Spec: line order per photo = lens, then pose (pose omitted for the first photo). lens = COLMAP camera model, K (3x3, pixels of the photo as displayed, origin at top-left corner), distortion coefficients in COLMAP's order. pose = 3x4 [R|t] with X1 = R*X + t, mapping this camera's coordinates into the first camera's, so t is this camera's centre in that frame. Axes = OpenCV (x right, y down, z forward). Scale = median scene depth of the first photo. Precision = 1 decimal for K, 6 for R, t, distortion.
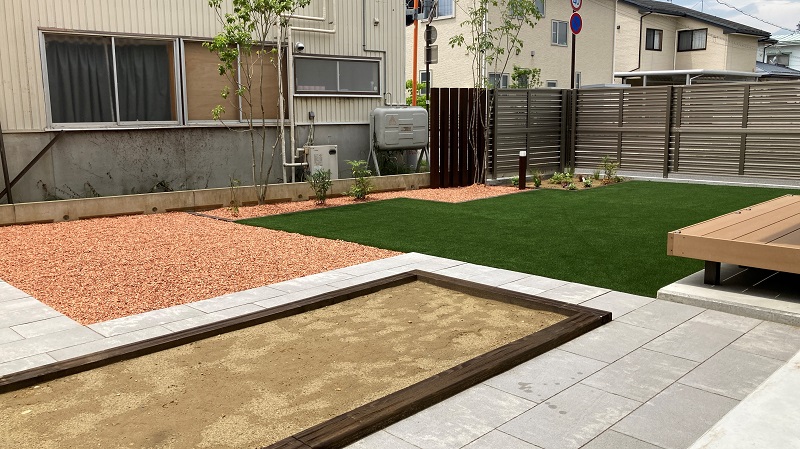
lens RADIAL K [[663.8, 0, 400.0], [0, 663.8, 224.5], [0, 0, 1]] dist [0.011910, -0.008796]
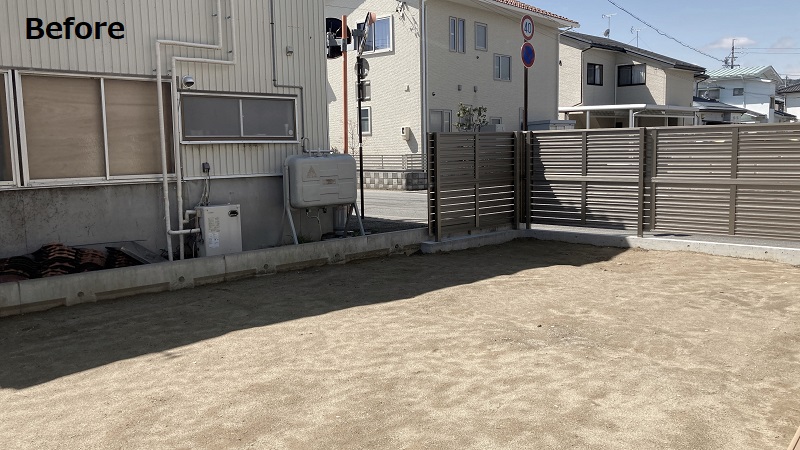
lens RADIAL K [[636.3, 0, 400.0], [0, 636.3, 225.0], [0, 0, 1]] dist [0.009475, -0.005834]
pose [[0.996688, -0.018044, 0.079299, 0.035006], [0.021197, 0.999011, -0.039092, -0.061504], [-0.078515, 0.040643, 0.996084, 0.229990]]
